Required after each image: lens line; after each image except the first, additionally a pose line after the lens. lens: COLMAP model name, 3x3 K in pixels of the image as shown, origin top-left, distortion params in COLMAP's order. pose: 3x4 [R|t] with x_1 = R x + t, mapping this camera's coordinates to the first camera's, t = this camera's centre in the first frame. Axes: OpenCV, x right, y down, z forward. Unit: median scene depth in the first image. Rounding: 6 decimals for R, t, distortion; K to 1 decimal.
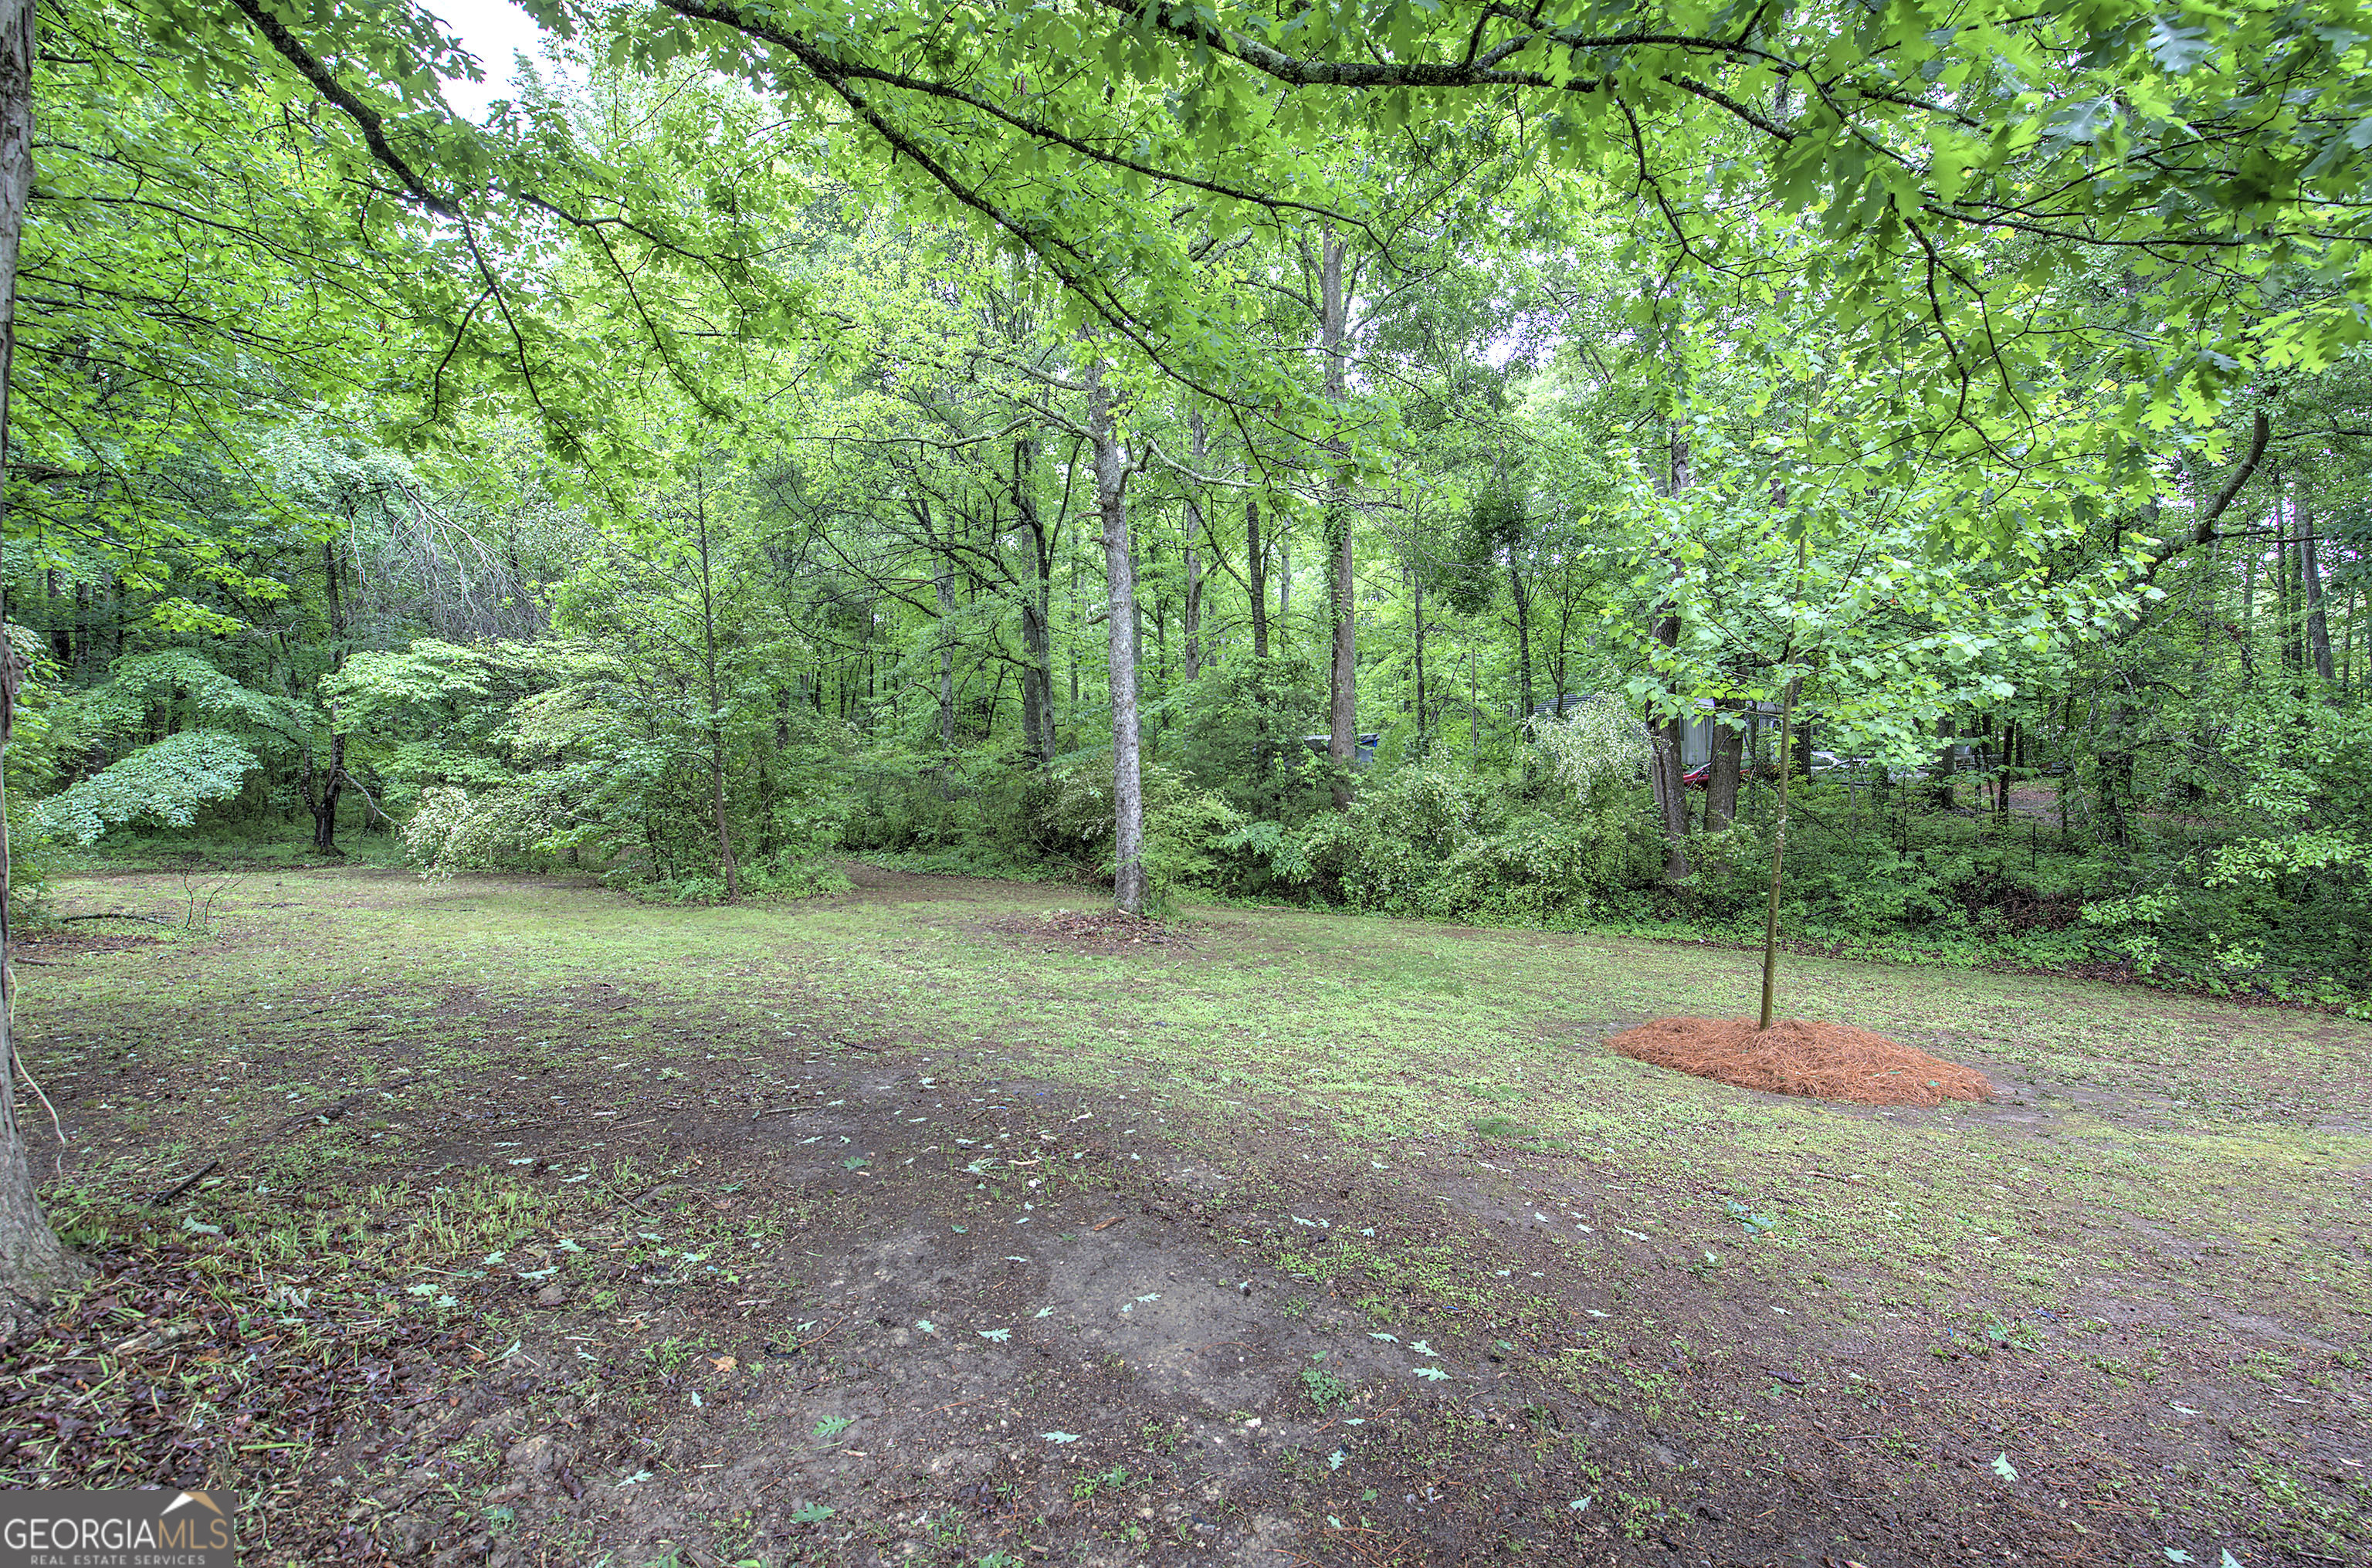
lens RADIAL K [[998.3, 0, 1205.9], [0, 998.3, 785.8], [0, 0, 1]] dist [0.000360, -0.000101]
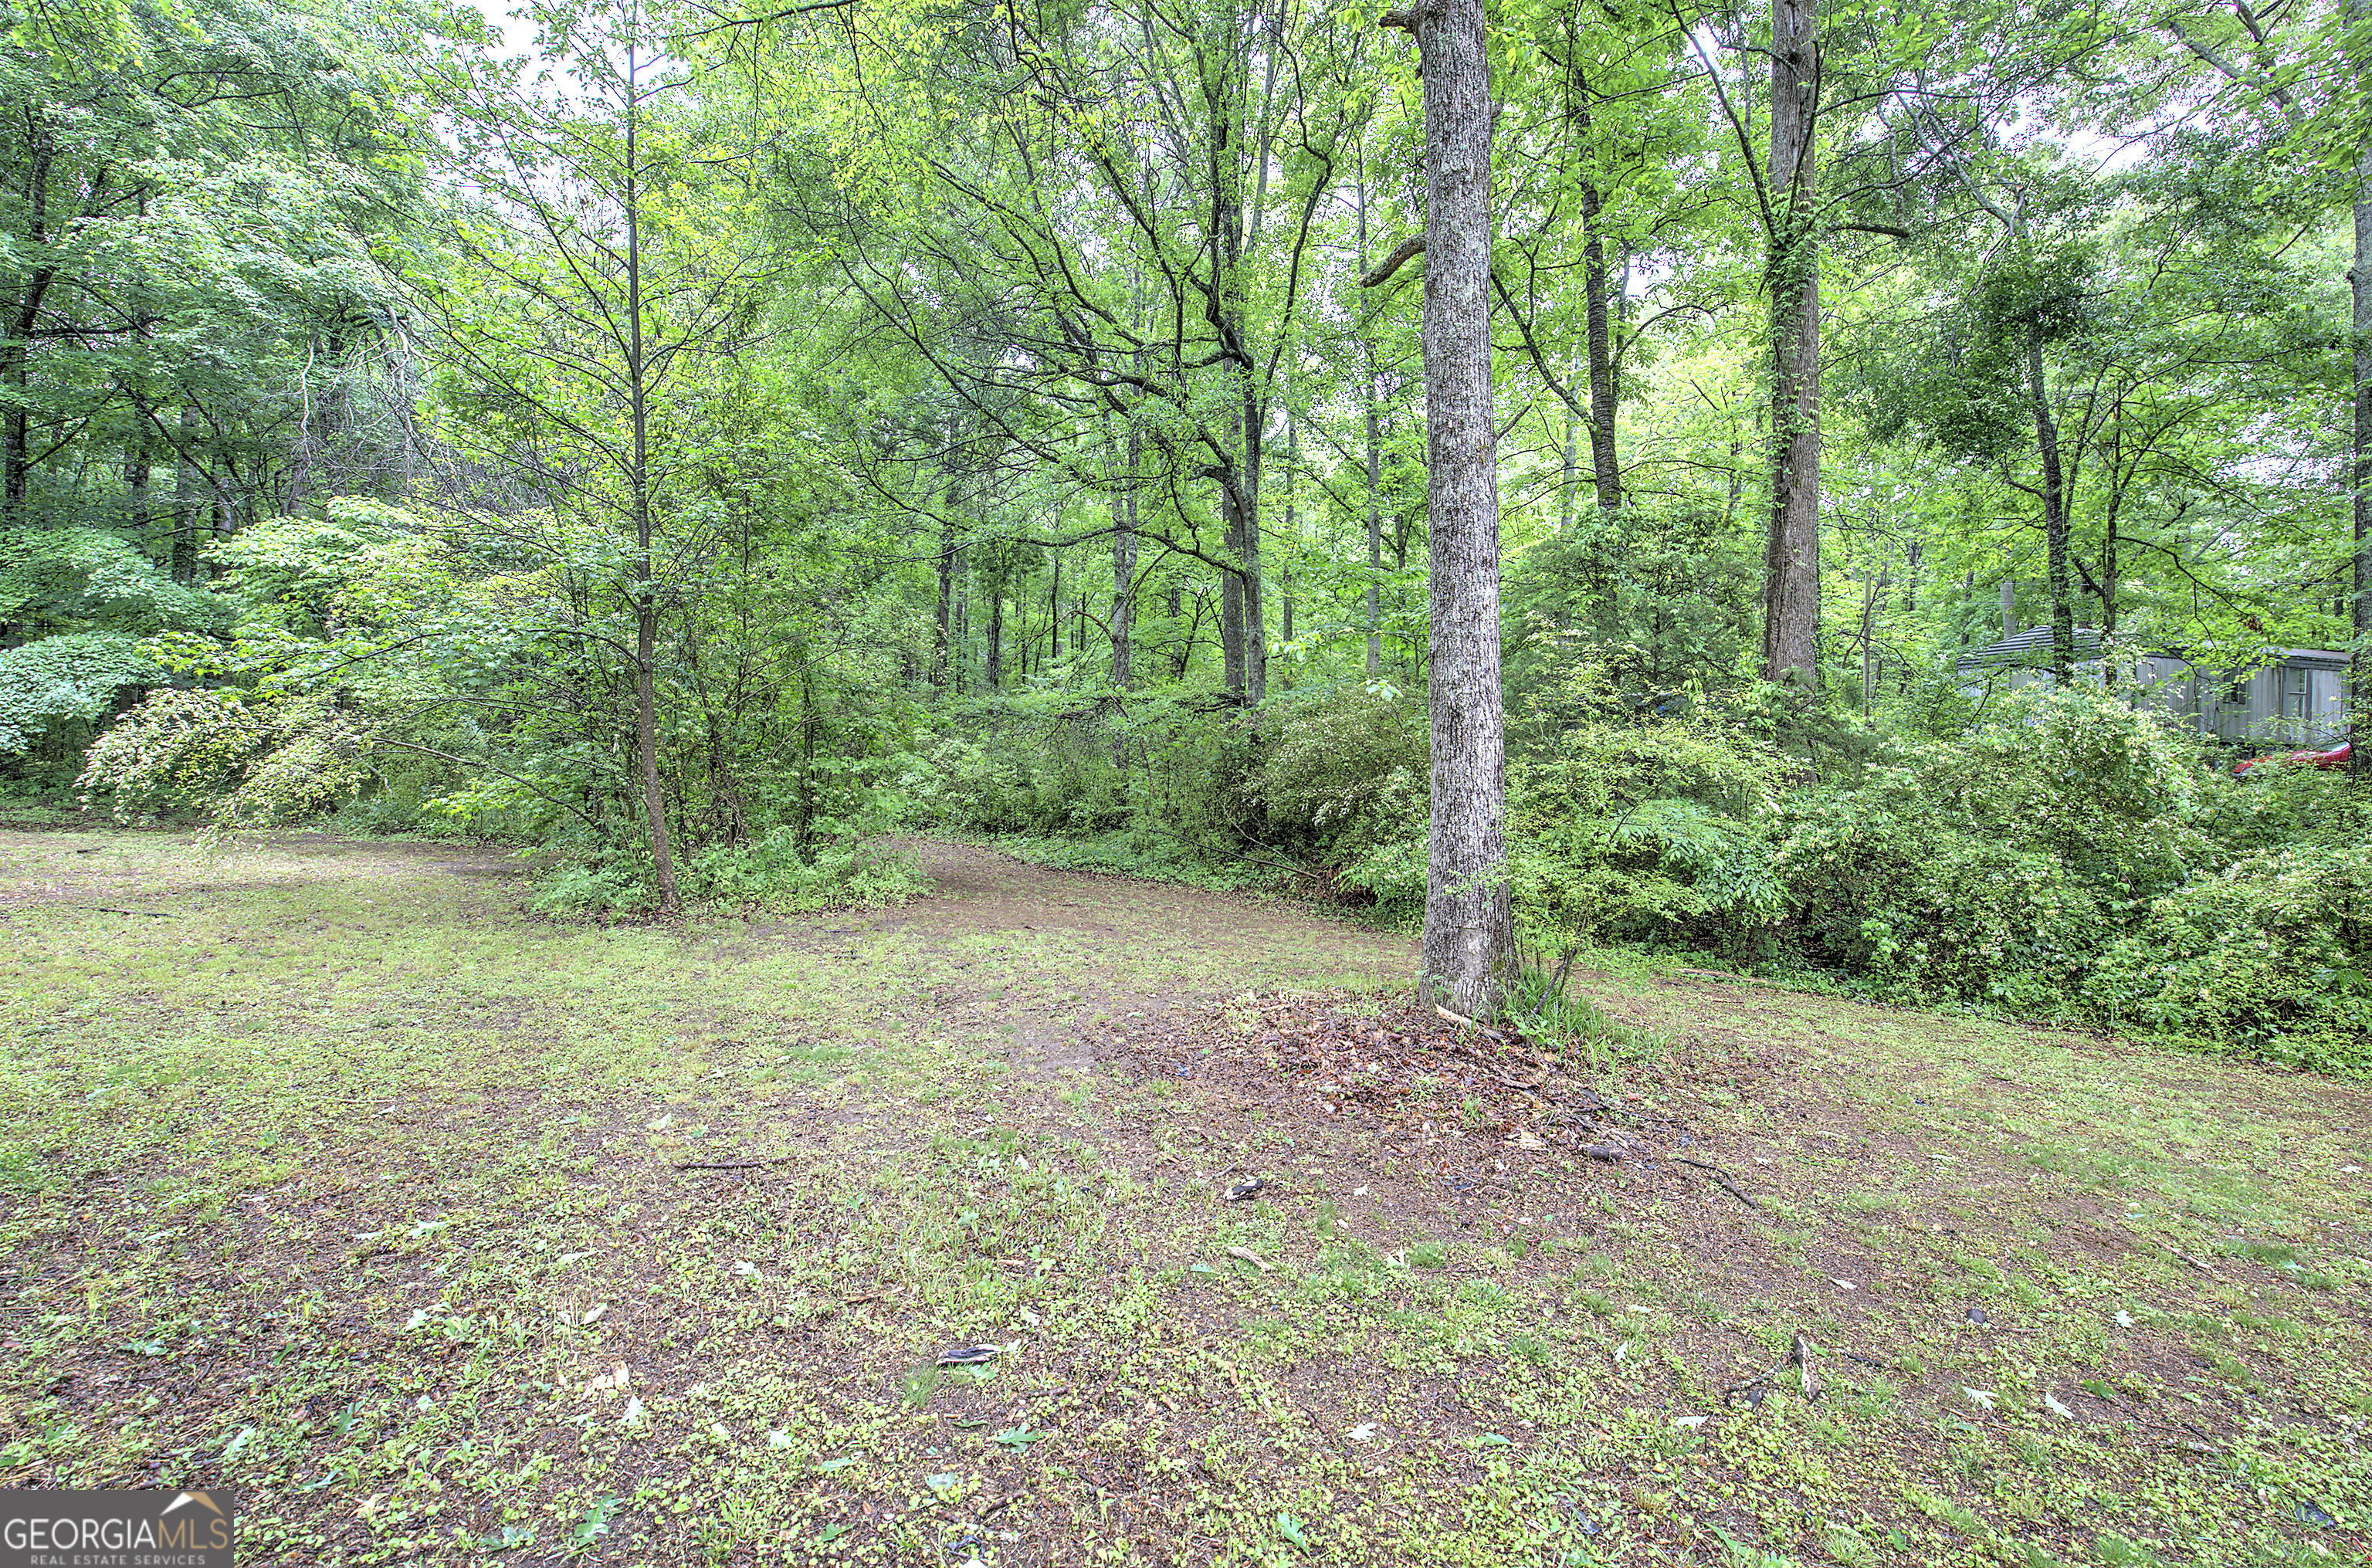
lens RADIAL K [[1006.6, 0, 1195.9], [0, 1006.6, 776.8], [0, 0, 1]] dist [-0.000387, 0.000220]
pose [[0.977480, 0.021600, -0.209922, -0.200673], [-0.021897, 0.999760, 0.000909, 0.079995], [0.209891, 0.003708, 0.977718, 1.246166]]
